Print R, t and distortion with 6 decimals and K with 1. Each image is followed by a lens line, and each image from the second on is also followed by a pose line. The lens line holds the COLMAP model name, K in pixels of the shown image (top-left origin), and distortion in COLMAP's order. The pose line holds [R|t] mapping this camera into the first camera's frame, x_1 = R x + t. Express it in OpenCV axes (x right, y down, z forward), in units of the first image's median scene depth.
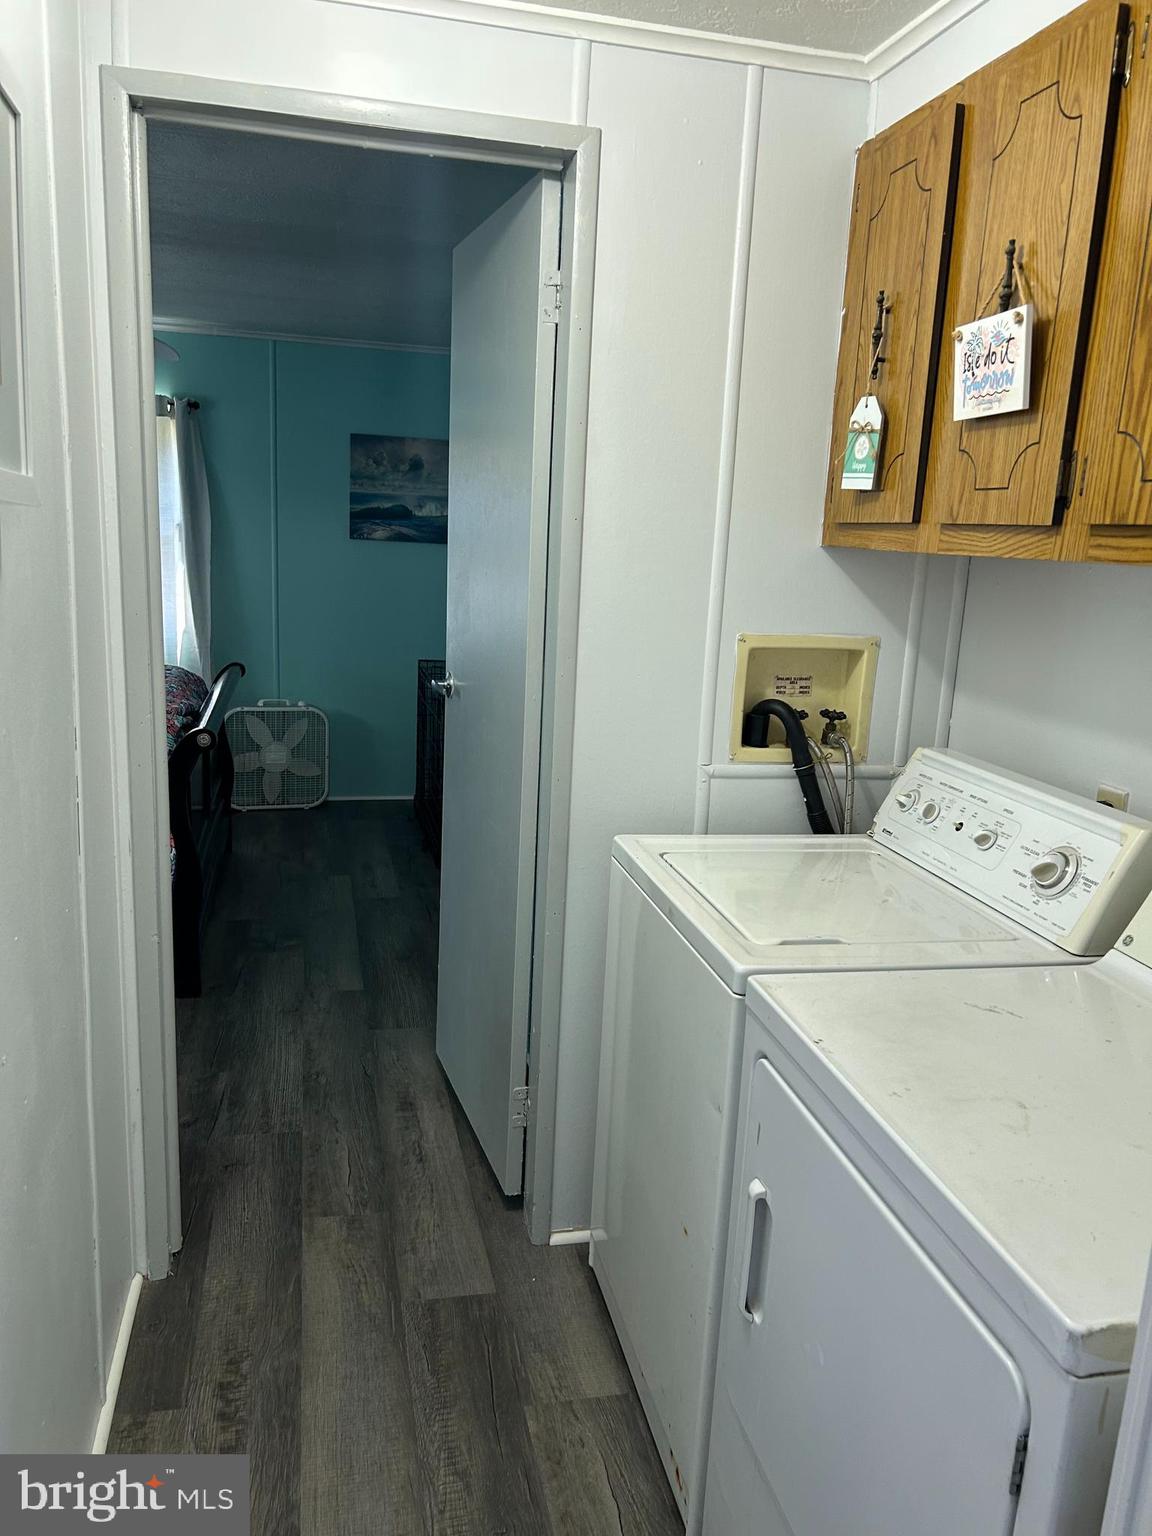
lens RADIAL K [[1179.2, 0, 579.3], [0, 1179.2, 788.7], [0, 0, 1]] dist [0.030843, -0.045552]
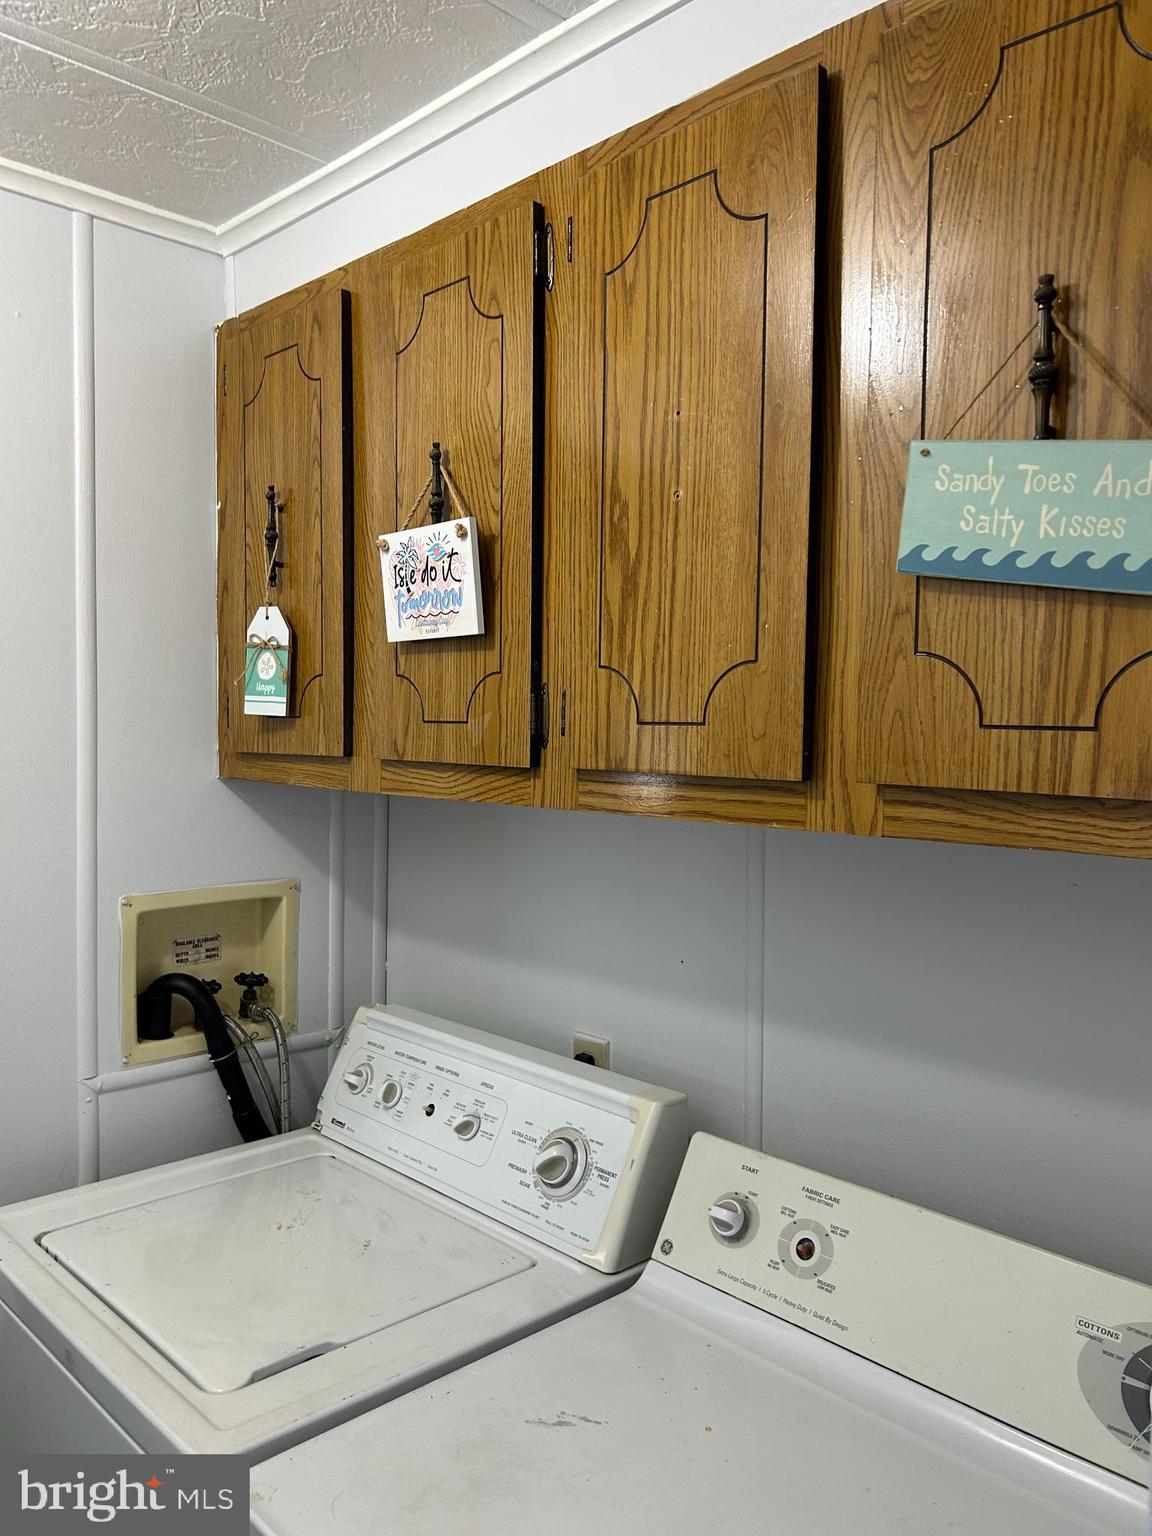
lens RADIAL K [[1181.5, 0, 576.0], [0, 1181.5, 768.0], [0, 0, 1]] dist [0.045319, -0.050322]
pose [[0.857089, -0.053889, 0.512342, -0.003466], [0.135940, 0.982923, -0.124026, -0.090554], [-0.496909, 0.175949, 0.849778, 0.213137]]
